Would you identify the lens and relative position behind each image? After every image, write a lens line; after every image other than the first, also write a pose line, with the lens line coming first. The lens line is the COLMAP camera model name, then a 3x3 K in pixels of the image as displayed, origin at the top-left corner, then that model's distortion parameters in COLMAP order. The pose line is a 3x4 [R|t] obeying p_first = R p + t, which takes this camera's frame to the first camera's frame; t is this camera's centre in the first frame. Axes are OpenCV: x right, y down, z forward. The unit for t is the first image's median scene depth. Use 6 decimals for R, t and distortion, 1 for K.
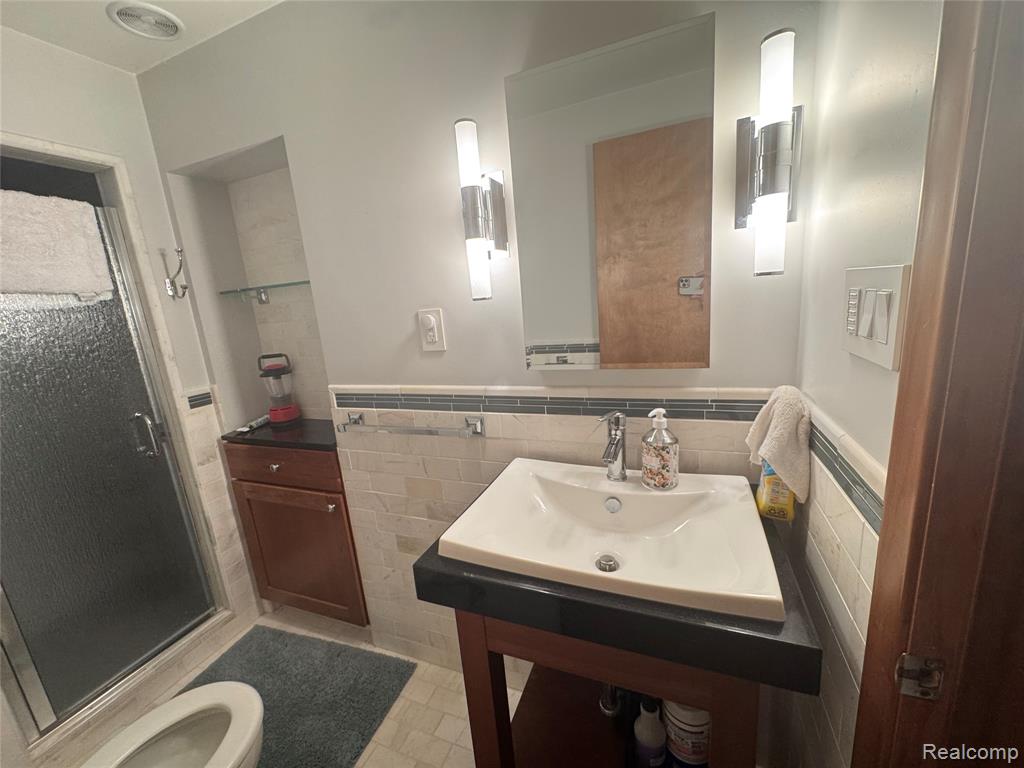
lens RADIAL K [[411.0, 0, 512.0], [0, 411.0, 384.0], [0, 0, 1]] dist [-0.002511, -0.000070]
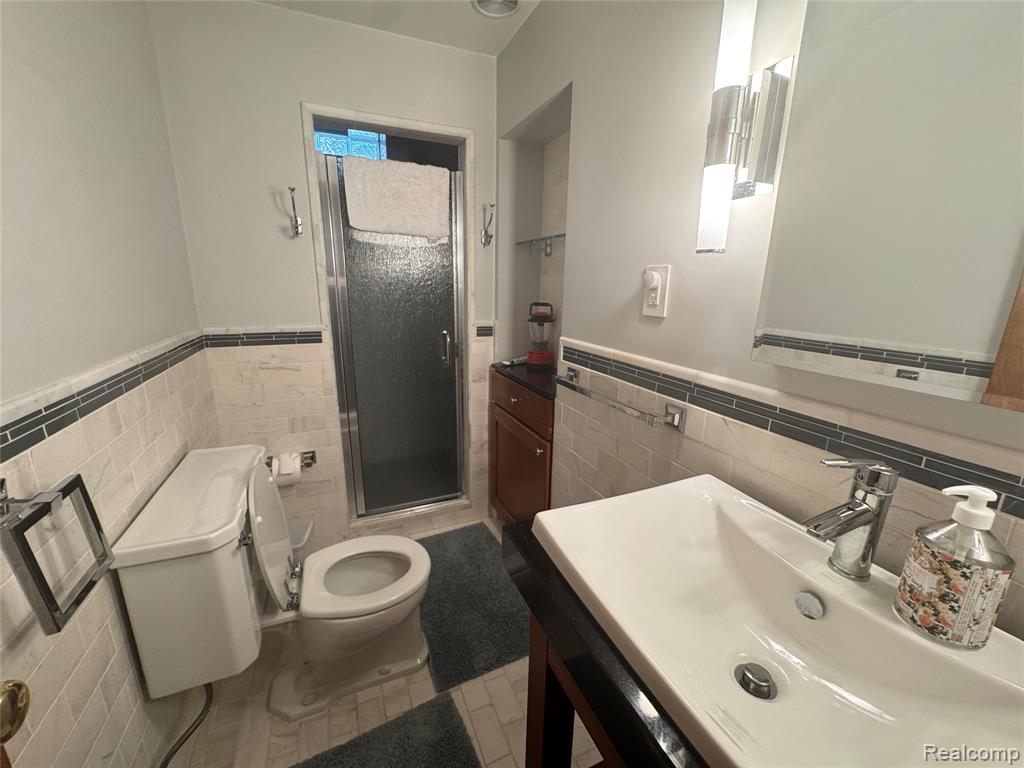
lens RADIAL K [[411.0, 0, 512.0], [0, 411.0, 384.0], [0, 0, 1]] dist [-0.002511, -0.000070]
pose [[0.707559, 0.260597, -0.656848, 0.185919], [-0.221647, 0.964454, 0.143877, -0.004093], [0.670993, 0.043787, 0.740169, 0.189425]]
